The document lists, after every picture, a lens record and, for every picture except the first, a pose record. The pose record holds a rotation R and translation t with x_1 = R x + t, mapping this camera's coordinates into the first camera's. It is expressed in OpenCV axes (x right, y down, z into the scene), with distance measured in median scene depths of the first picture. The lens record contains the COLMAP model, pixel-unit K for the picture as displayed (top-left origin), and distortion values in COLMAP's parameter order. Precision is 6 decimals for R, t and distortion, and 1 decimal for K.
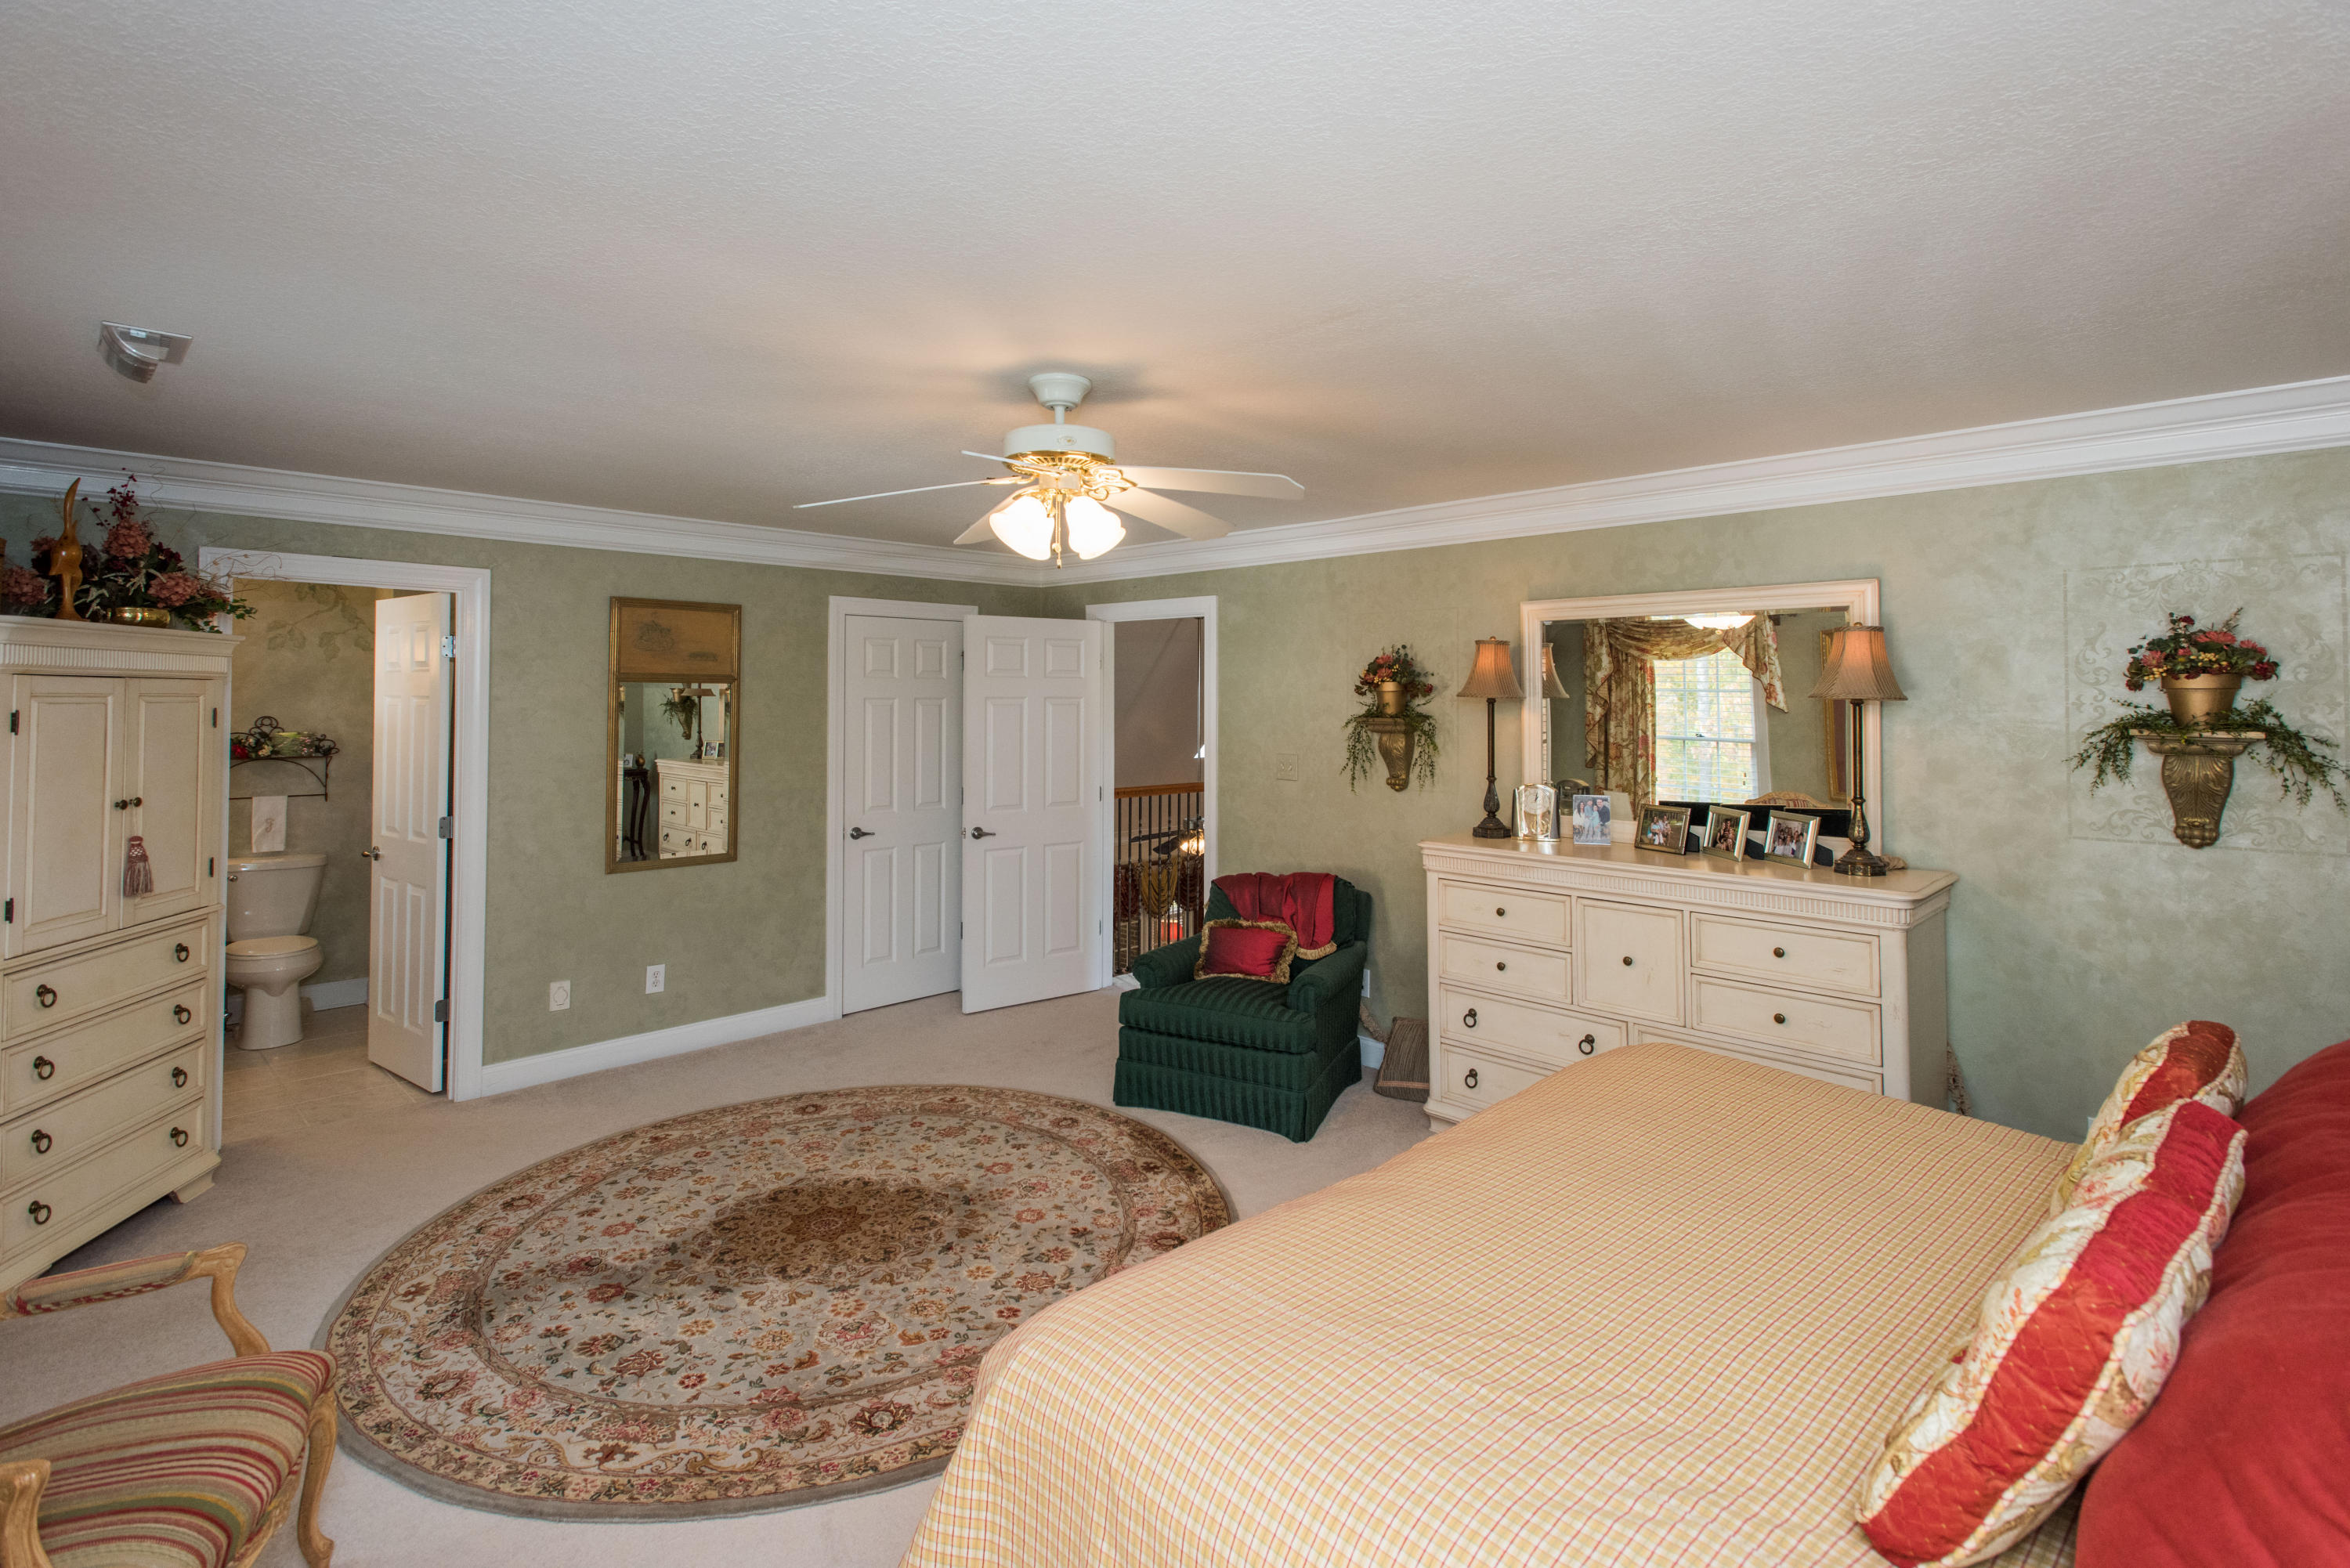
lens RADIAL K [[1129.3, 0, 1198.7], [0, 1129.3, 677.1], [0, 0, 1]] dist [0.001636, 0.000278]
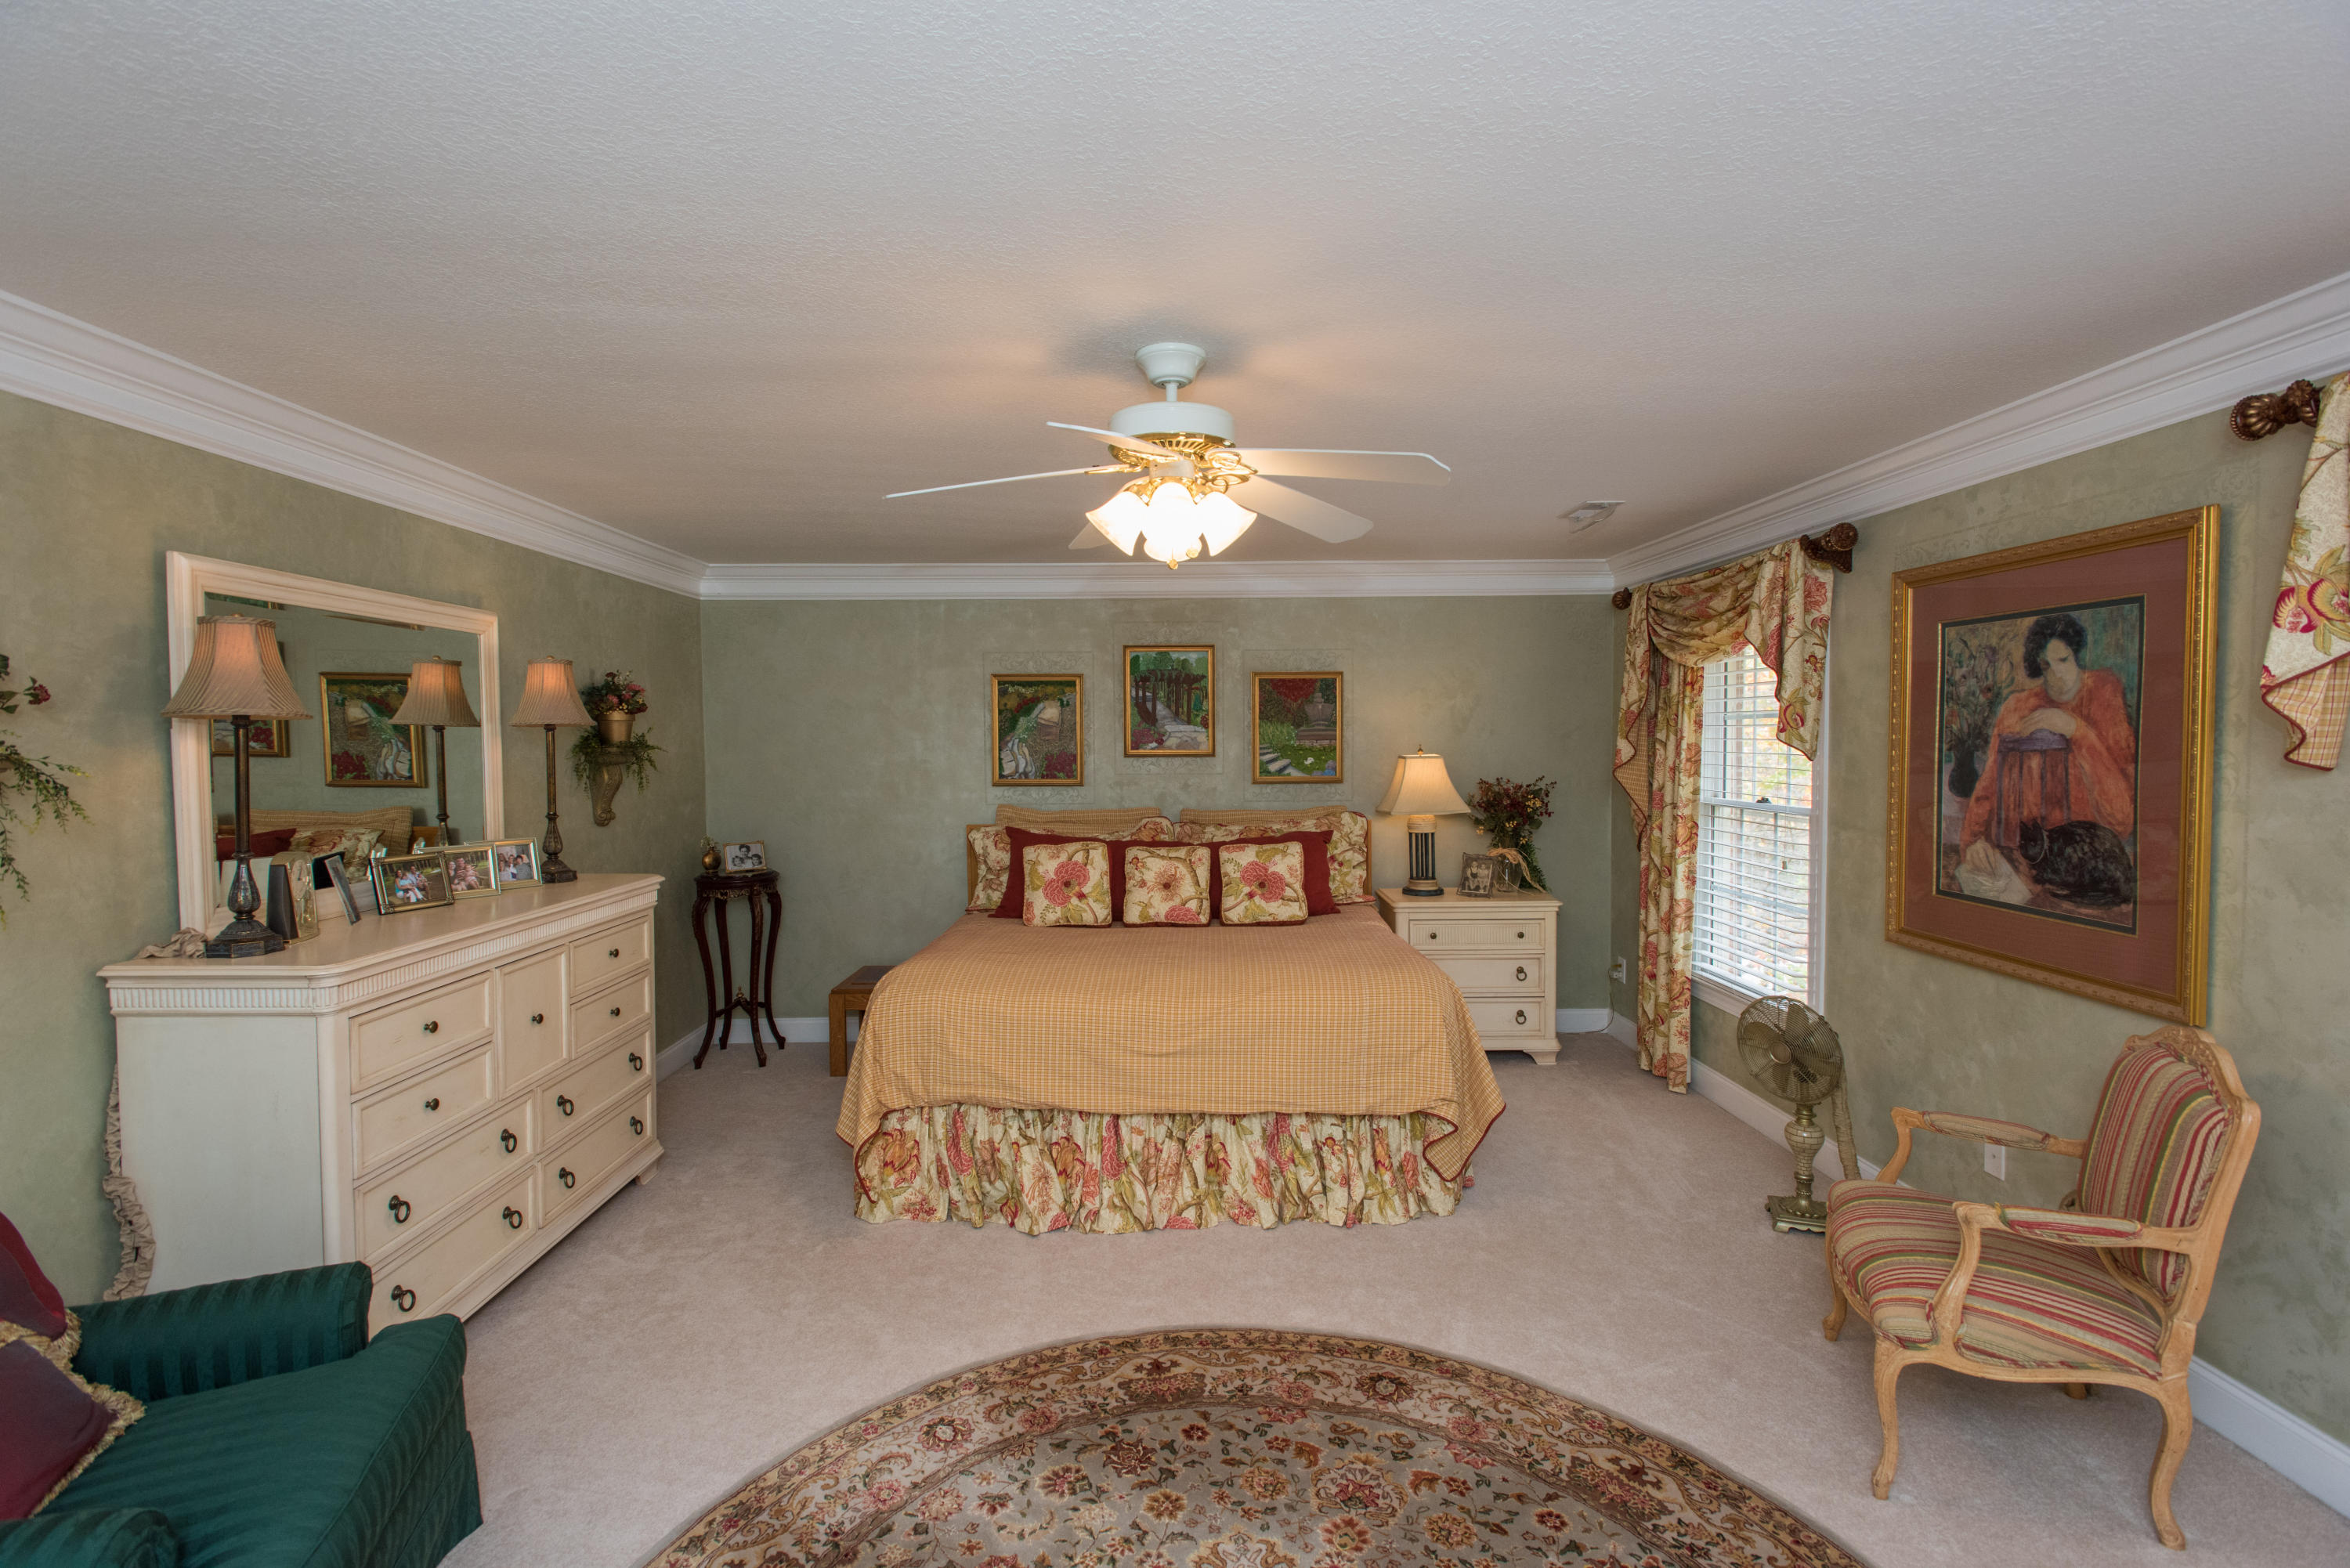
lens RADIAL K [[1092.5, 0, 1174.1], [0, 1092.5, 790.3], [0, 0, 1]] dist [0.019349, 0.000179]
pose [[-0.709163, -0.030975, 0.704364, -0.792632], [-0.012870, 0.999437, 0.030993, 0.053908], [-0.704927, 0.012914, -0.709162, 1.734716]]
